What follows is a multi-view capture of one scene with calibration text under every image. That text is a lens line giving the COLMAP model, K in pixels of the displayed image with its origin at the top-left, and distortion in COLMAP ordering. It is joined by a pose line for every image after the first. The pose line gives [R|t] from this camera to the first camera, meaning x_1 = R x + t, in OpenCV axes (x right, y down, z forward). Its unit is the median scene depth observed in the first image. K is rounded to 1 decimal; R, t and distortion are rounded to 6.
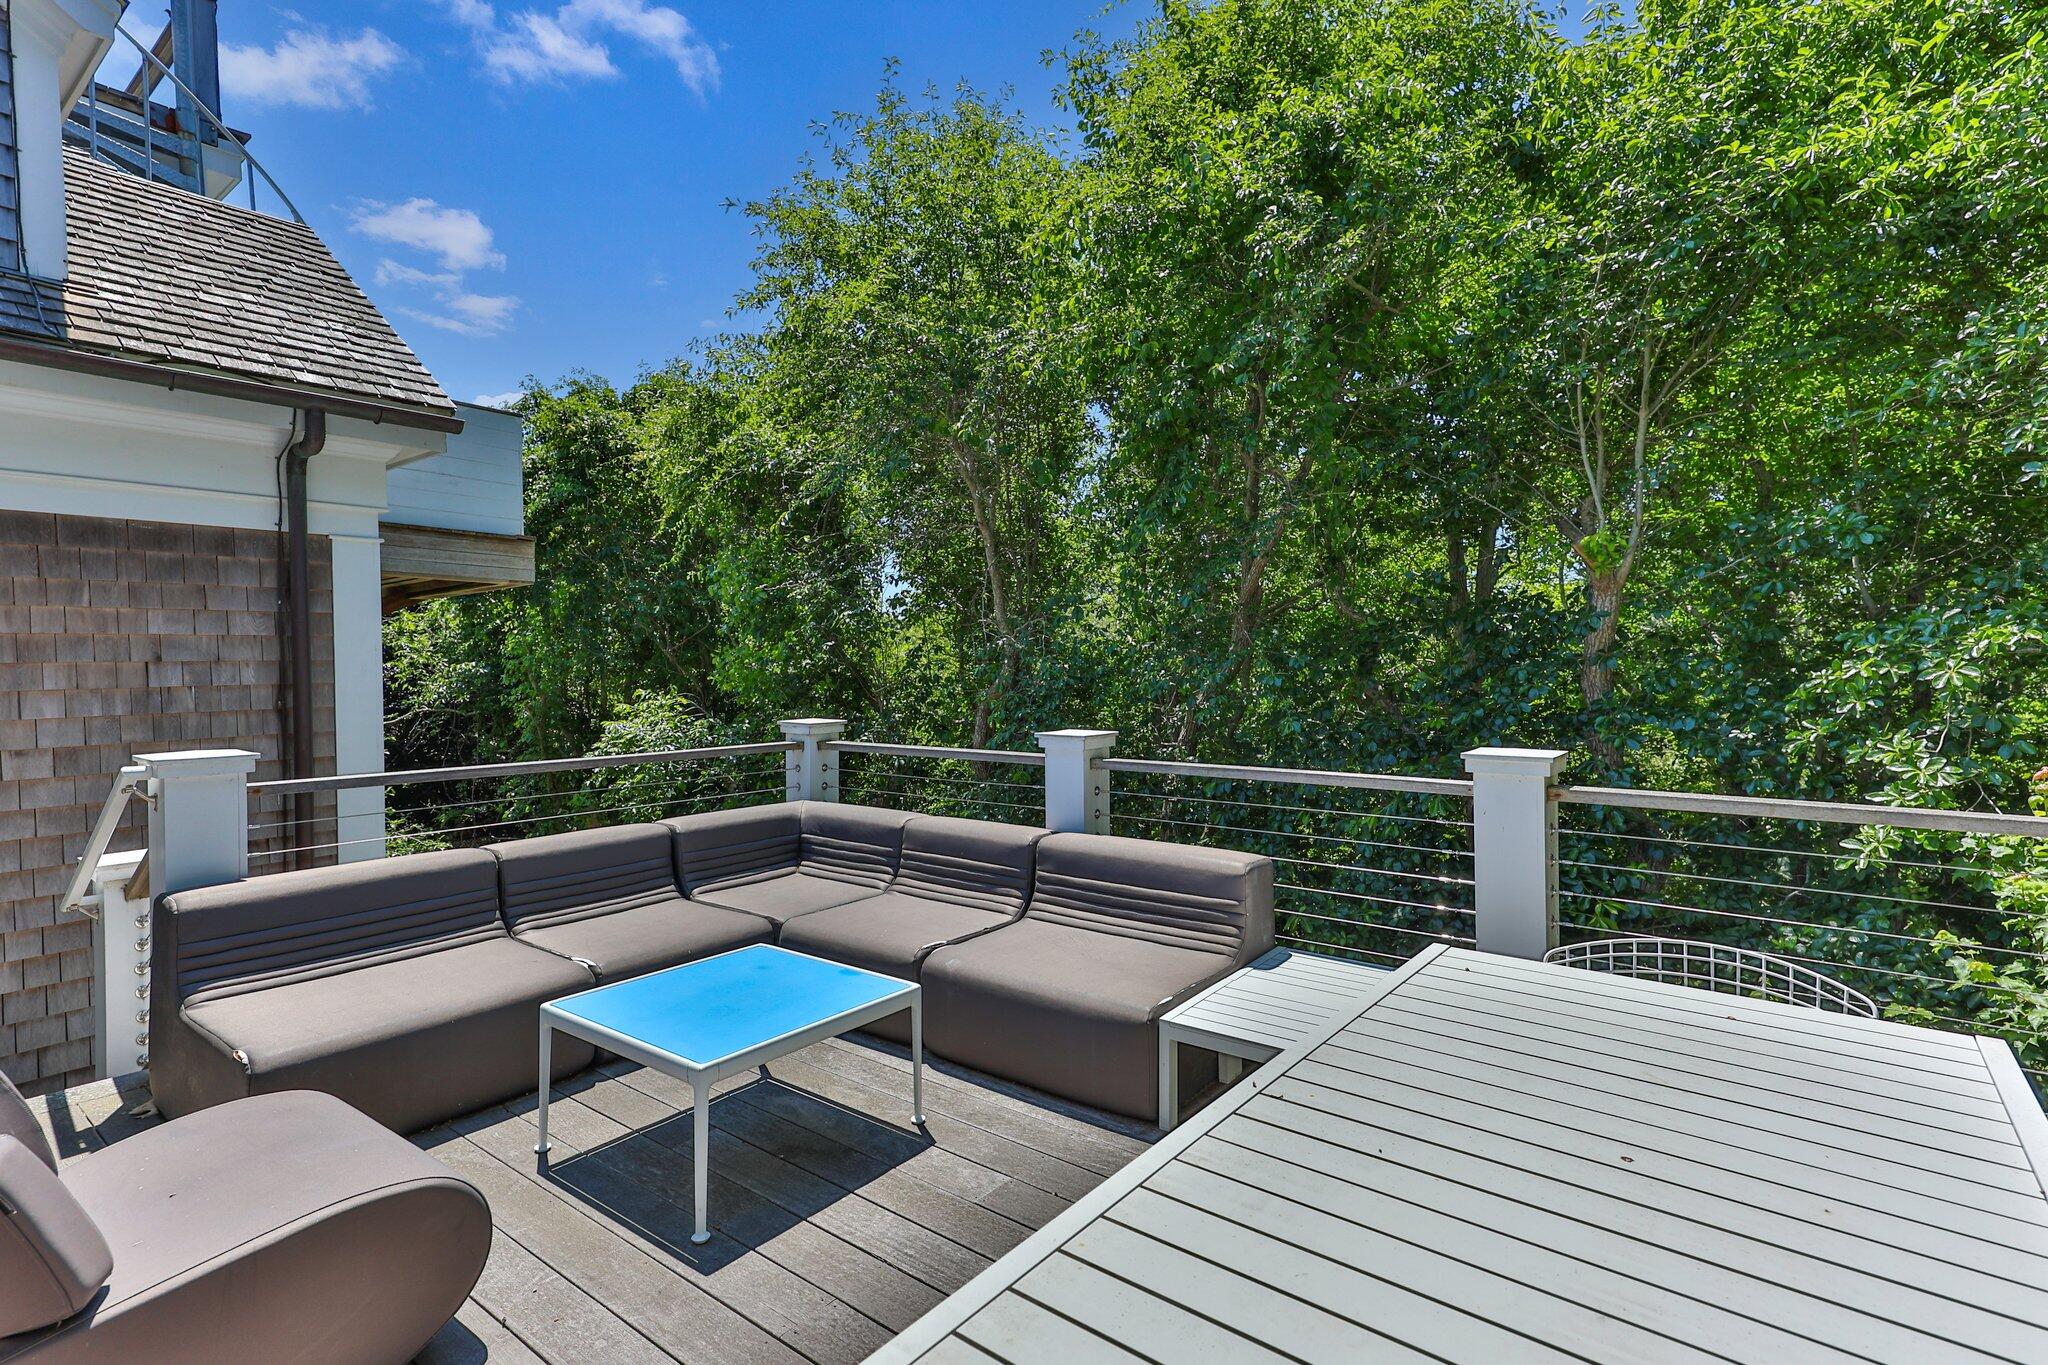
lens RADIAL K [[957.8, 0, 1021.2], [0, 957.8, 659.1], [0, 0, 1]] dist [0.001026, 0.000293]
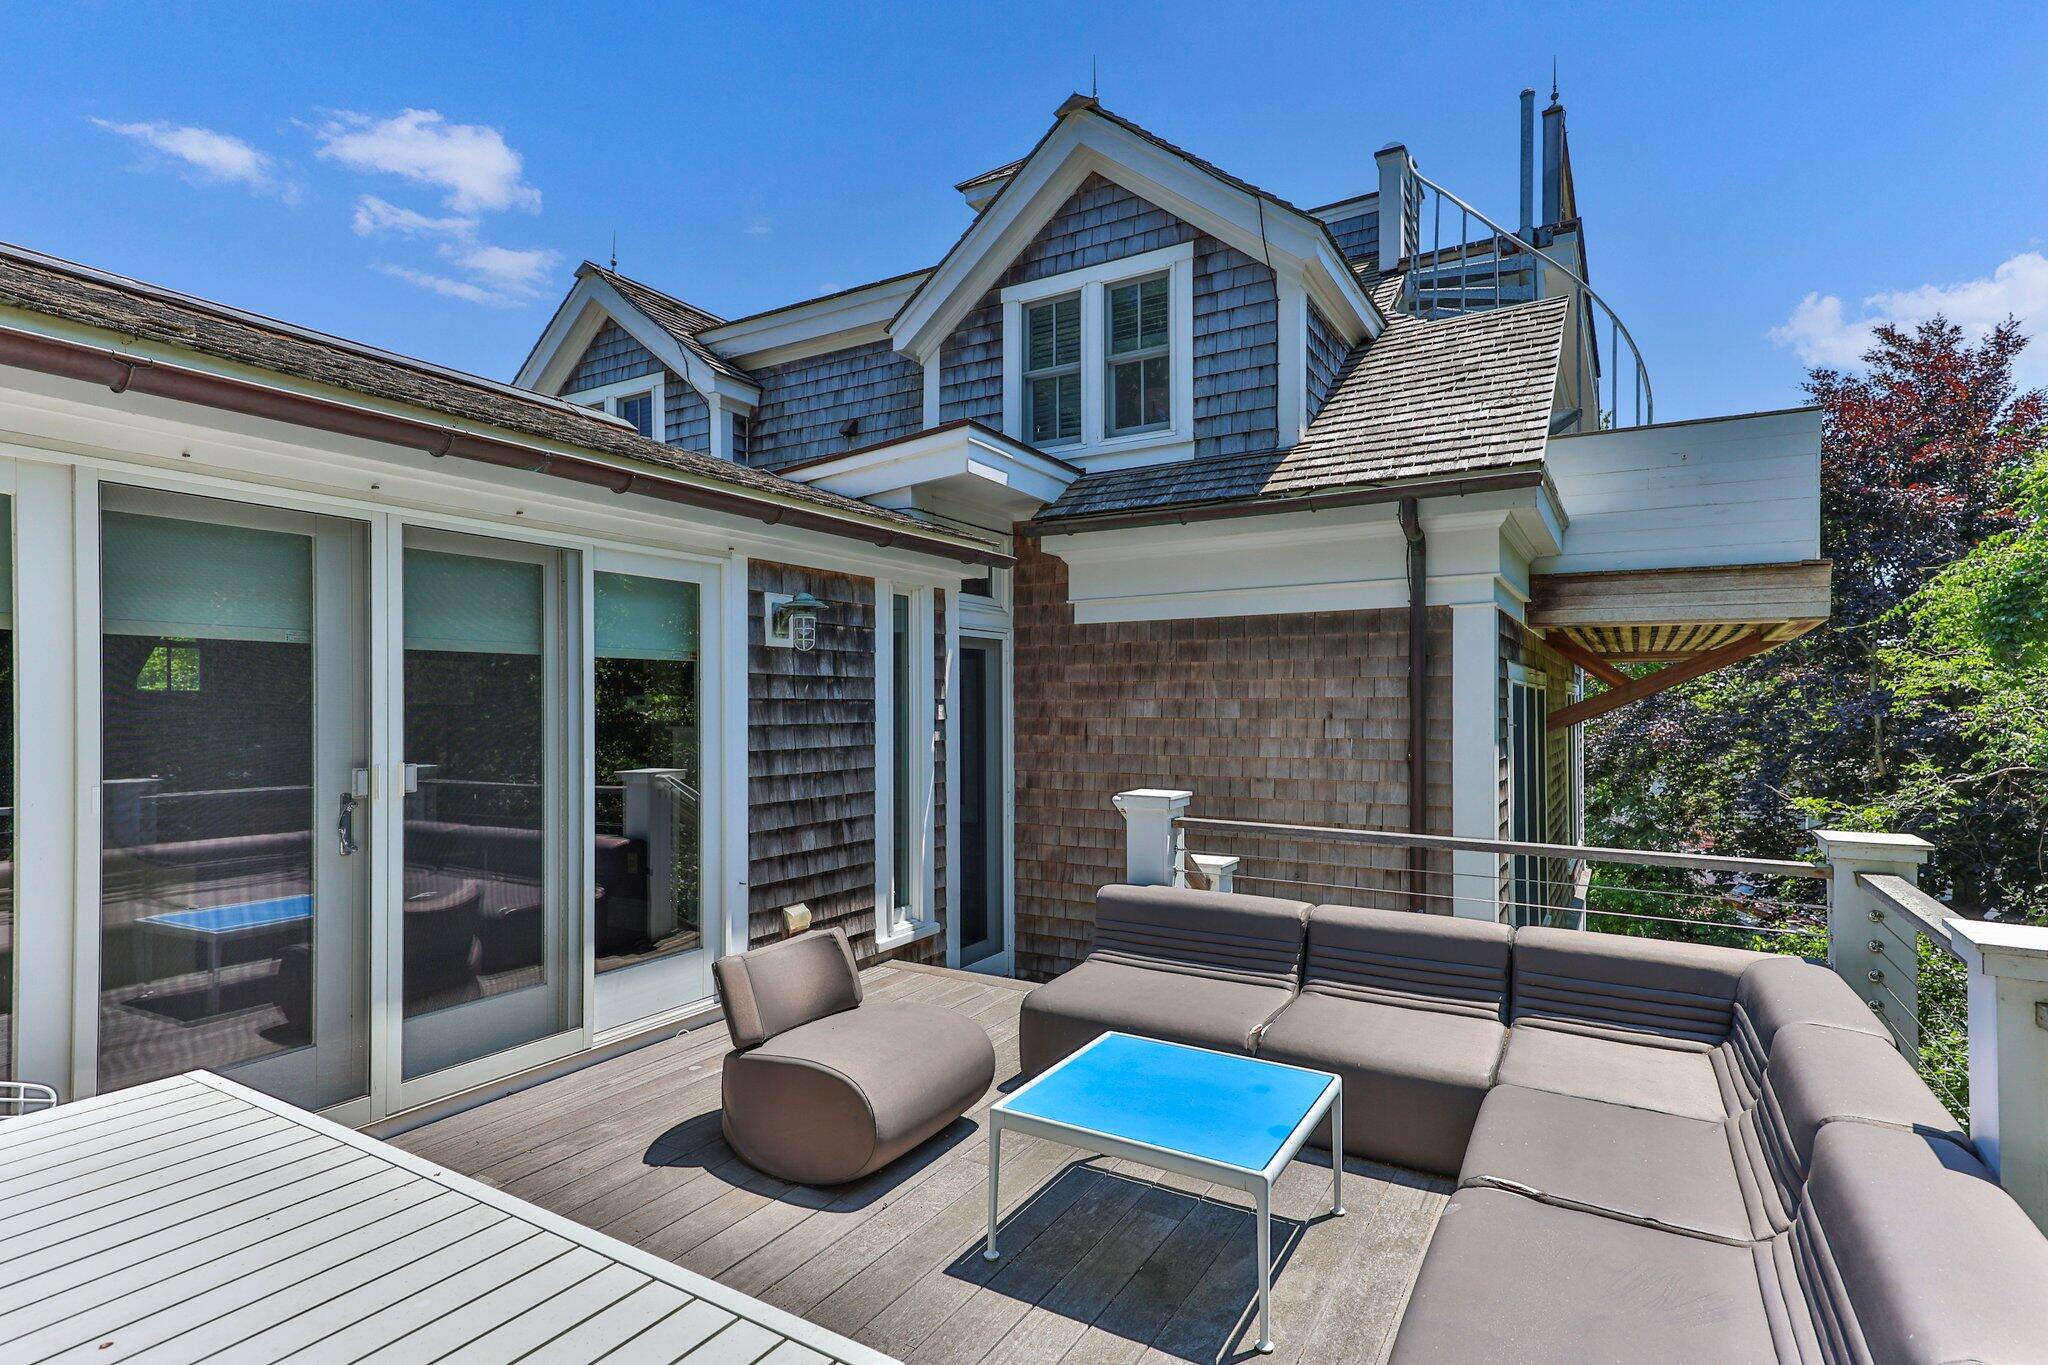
lens RADIAL K [[1016.0, 0, 1024.0], [0, 1016.0, 682.5], [0, 0, 1]] dist [0.000921, 0.000040]
pose [[0.118399, -0.011585, -0.992898, 0.400431], [0.002899, 0.999932, -0.011321, -0.030657], [0.992962, -0.001538, 0.118425, 0.405511]]
